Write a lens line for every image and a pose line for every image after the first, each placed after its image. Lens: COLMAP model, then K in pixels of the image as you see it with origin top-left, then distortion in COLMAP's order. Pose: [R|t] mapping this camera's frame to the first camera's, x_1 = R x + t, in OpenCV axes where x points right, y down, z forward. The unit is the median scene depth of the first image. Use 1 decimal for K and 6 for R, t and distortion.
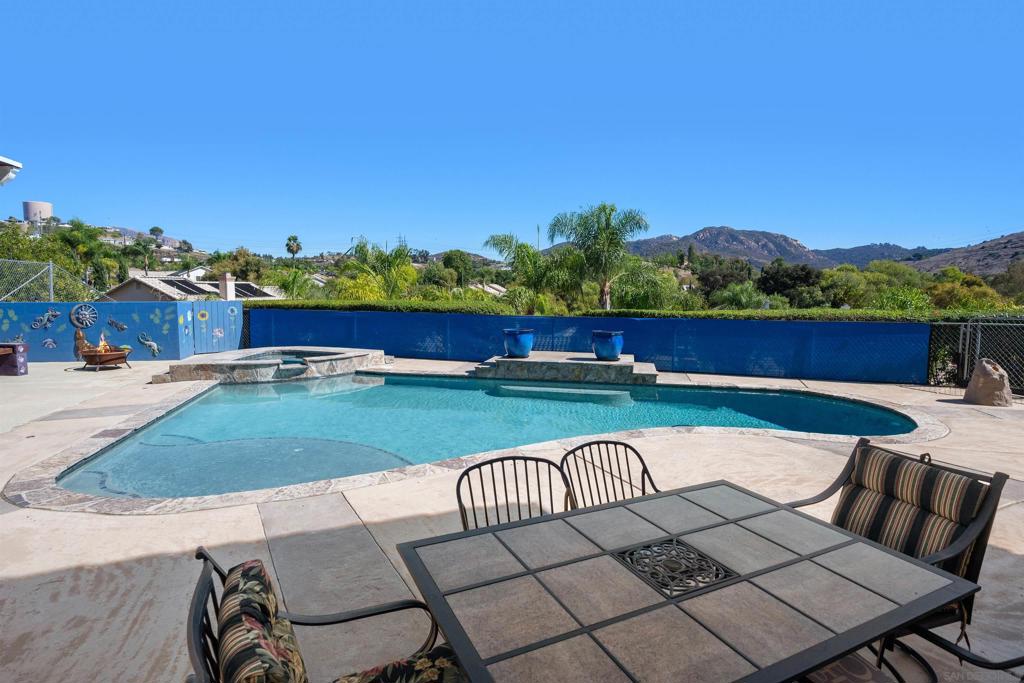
lens RADIAL K [[522.9, 0, 511.2], [0, 522.9, 335.7], [0, 0, 1]] dist [-0.000696, 0.000198]
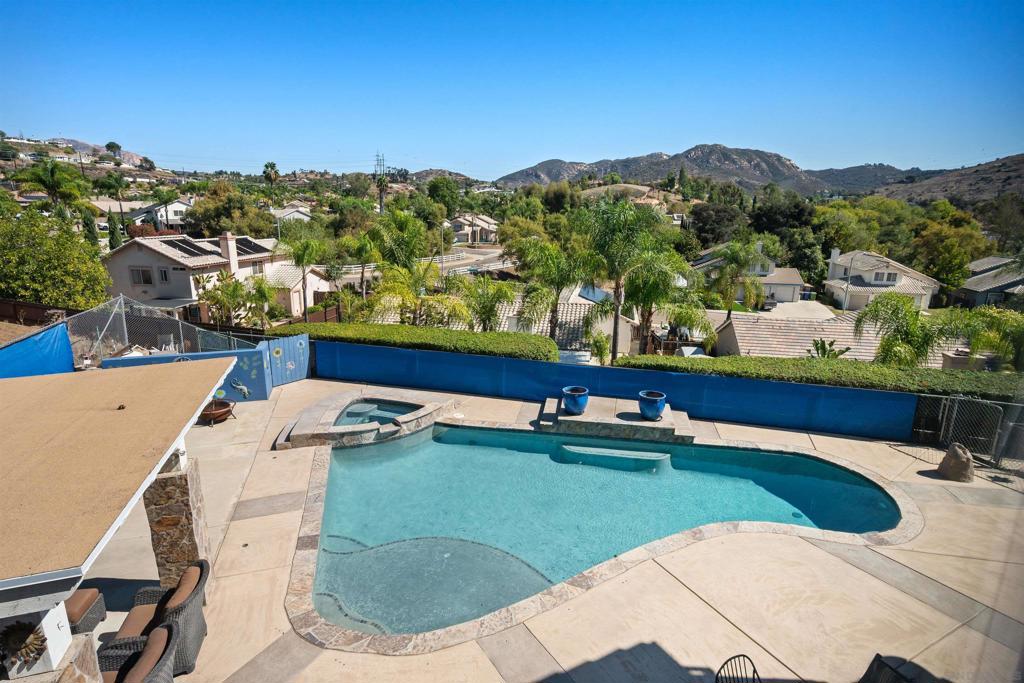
lens RADIAL K [[528.4, 0, 512.0], [0, 528.4, 341.5], [0, 0, 1]] dist [-0.000973, 0.001703]
pose [[0.999489, -0.004080, 0.031700, -0.148191], [-0.000856, 0.988044, 0.154172, -0.269774], [-0.031950, -0.154120, 0.987535, -0.134889]]
